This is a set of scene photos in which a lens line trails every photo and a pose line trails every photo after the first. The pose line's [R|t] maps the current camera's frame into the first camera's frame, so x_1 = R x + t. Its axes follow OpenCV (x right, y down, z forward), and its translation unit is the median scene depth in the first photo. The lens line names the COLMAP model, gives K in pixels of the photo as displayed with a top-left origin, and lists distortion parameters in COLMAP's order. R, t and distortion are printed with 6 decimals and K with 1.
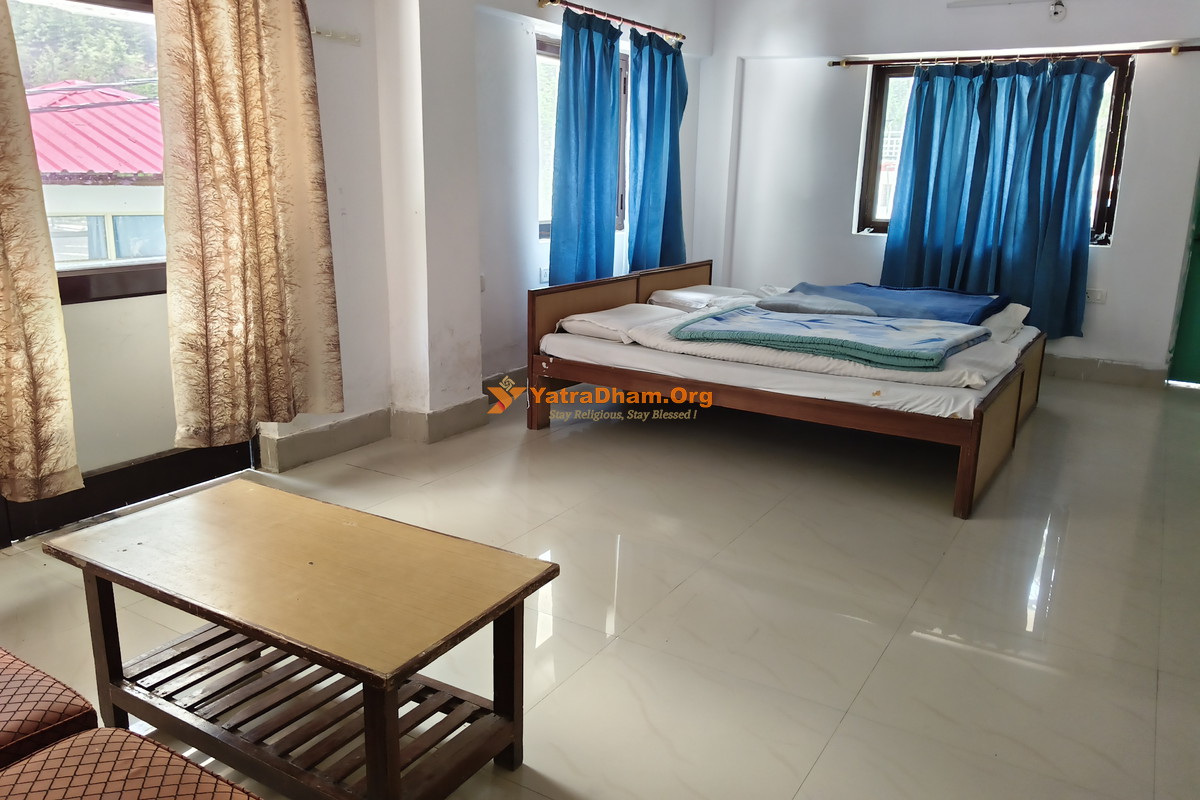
lens RADIAL K [[909.0, 0, 600.0], [0, 909.0, 400.0], [0, 0, 1]] dist [0.043251, 0.000915]
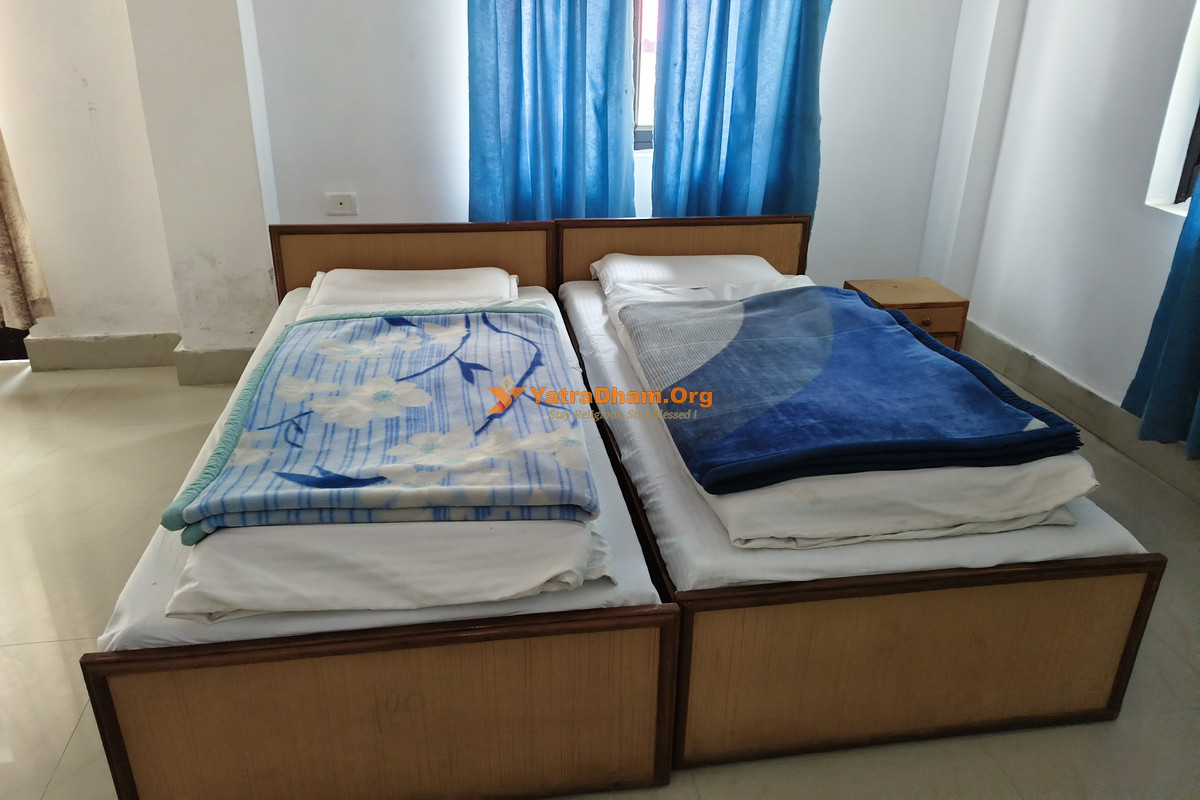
lens RADIAL K [[909.0, 0, 600.0], [0, 909.0, 400.0], [0, 0, 1]] dist [0.043251, 0.000915]
pose [[0.683577, 0.292742, -0.668599, 0.637613], [-0.190253, 0.955840, 0.223995, -0.199467], [0.704646, -0.025915, 0.709086, 0.636681]]
